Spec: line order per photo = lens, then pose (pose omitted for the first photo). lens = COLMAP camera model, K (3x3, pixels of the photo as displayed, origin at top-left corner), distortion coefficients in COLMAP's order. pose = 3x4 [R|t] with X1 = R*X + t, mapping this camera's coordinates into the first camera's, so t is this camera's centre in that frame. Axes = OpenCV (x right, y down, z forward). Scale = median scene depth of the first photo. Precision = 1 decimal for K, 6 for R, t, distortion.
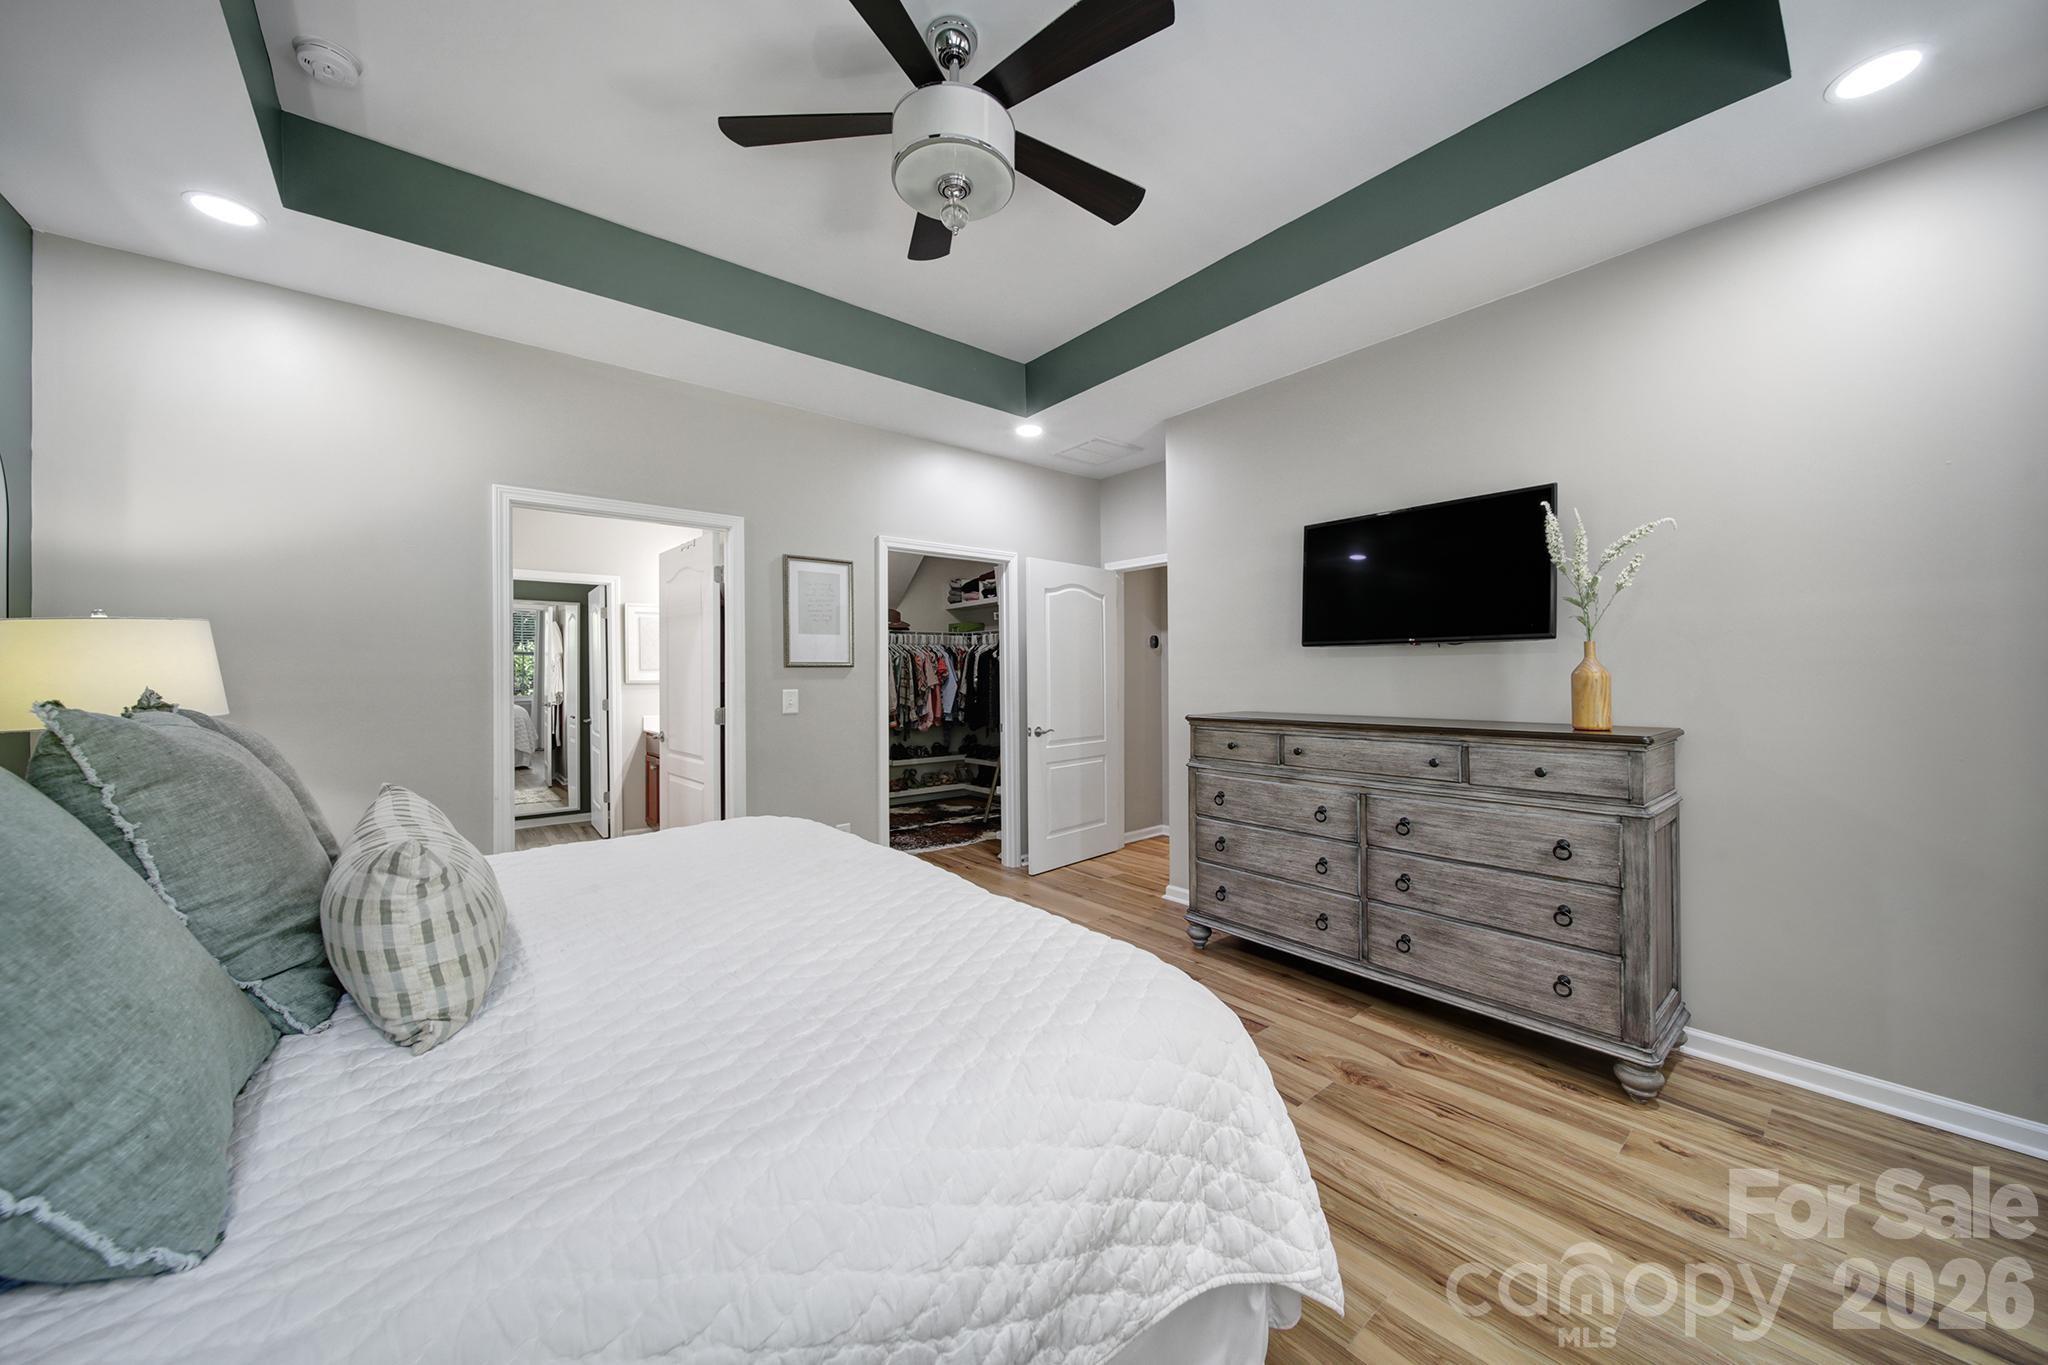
lens RADIAL K [[718.1, 0, 1015.2], [0, 718.1, 684.9], [0, 0, 1]] dist [0.000927, -0.001506]
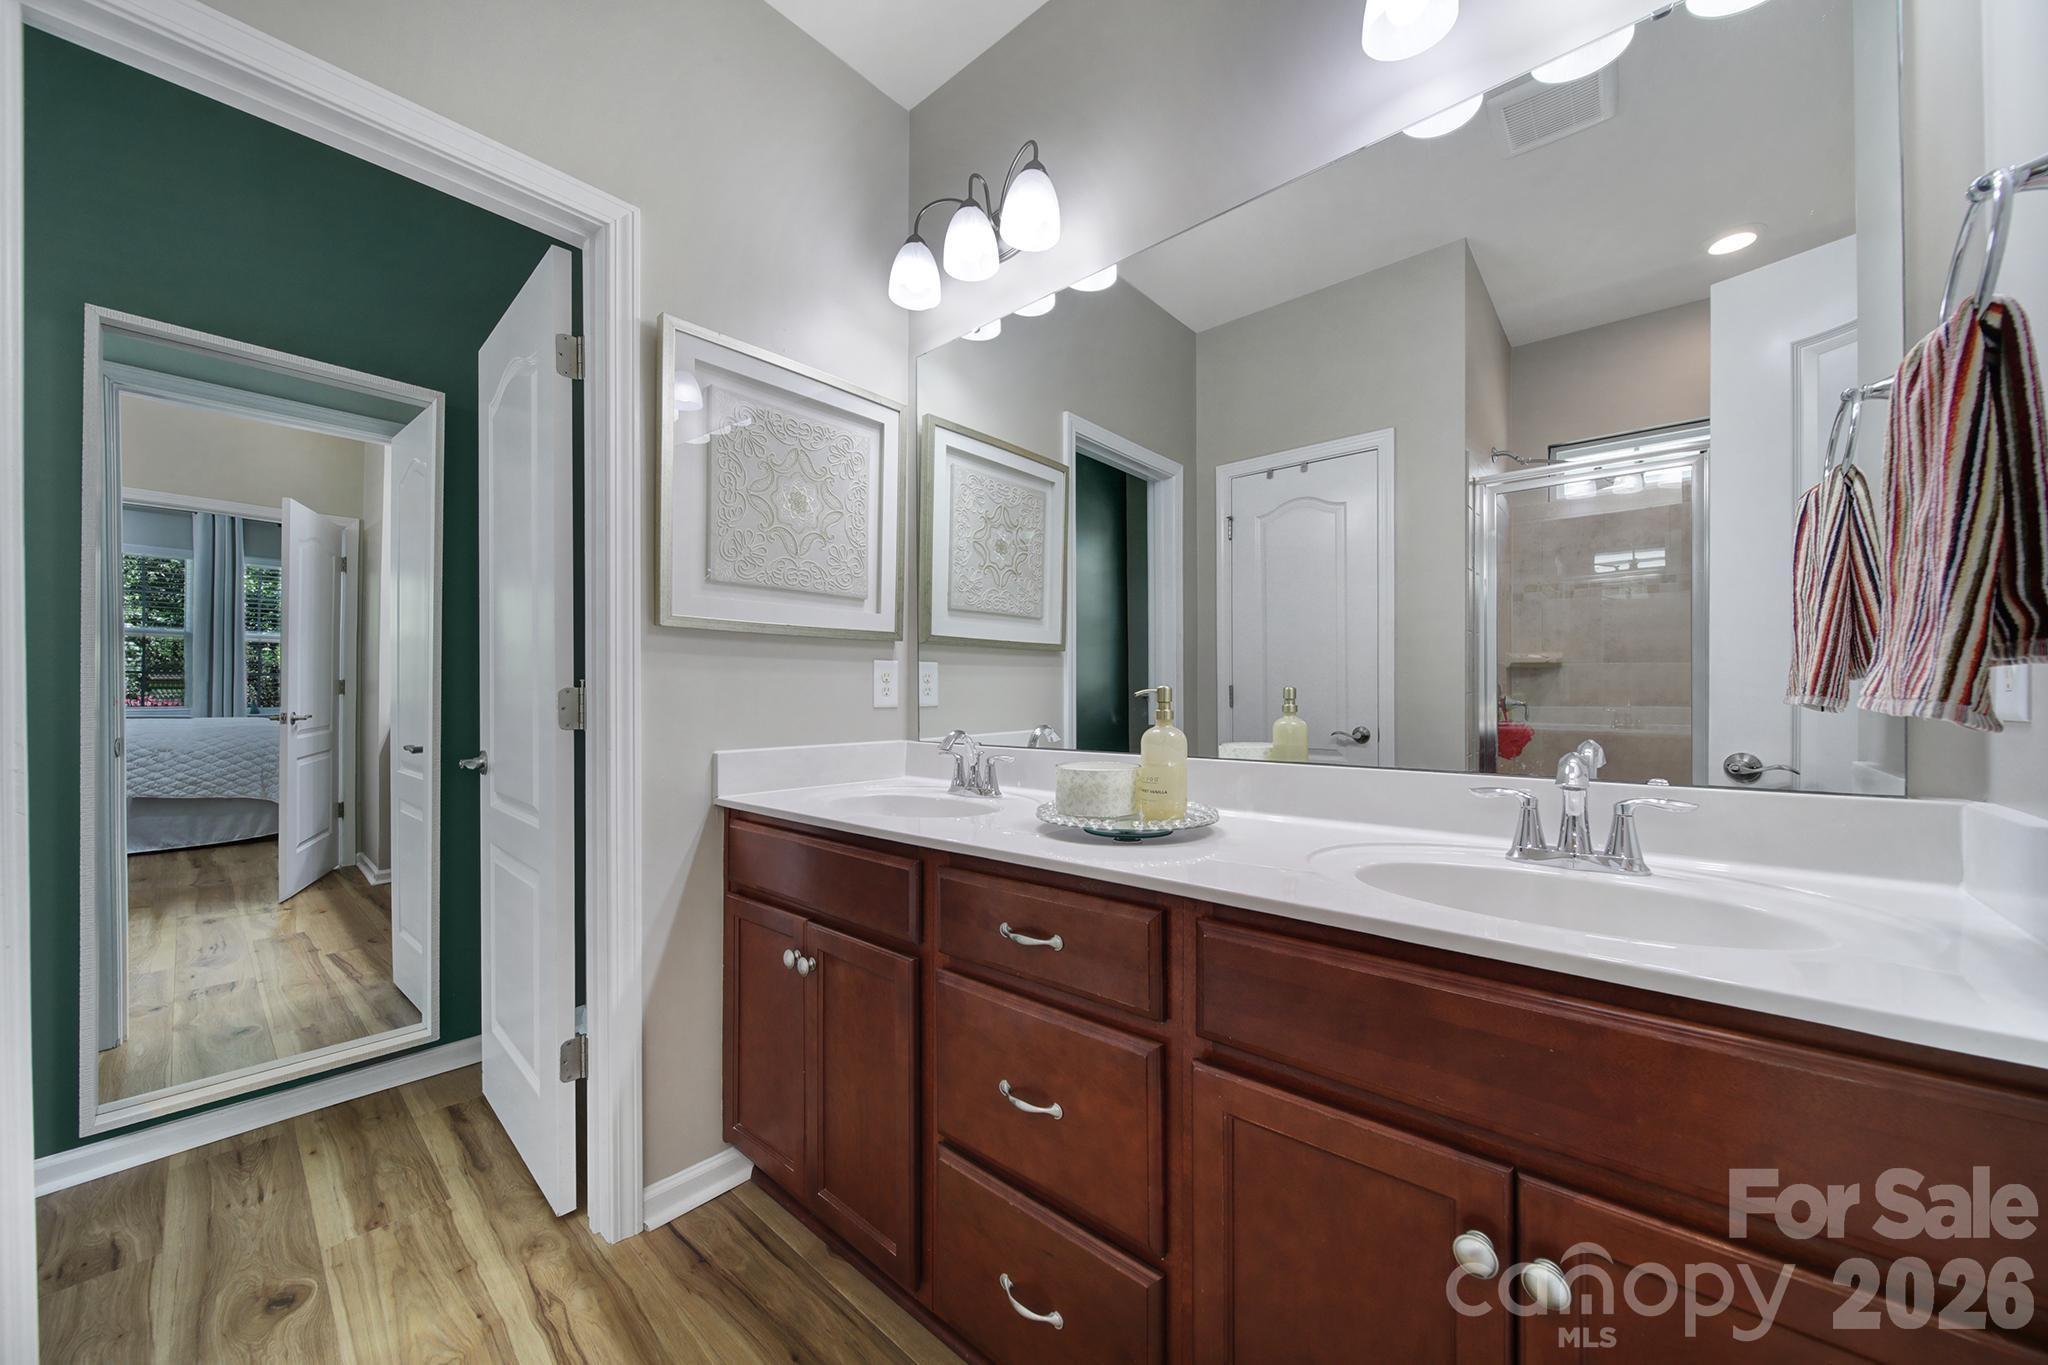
lens RADIAL K [[720.7, 0, 1031.3], [0, 720.7, 683.9], [0, 0, 1]] dist [-0.005051, -0.000024]
pose [[0.984526, -0.000387, 0.175238, -0.401423], [0.002066, 0.999954, -0.009397, 0.018462], [-0.175226, 0.009614, 0.984481, 0.634856]]
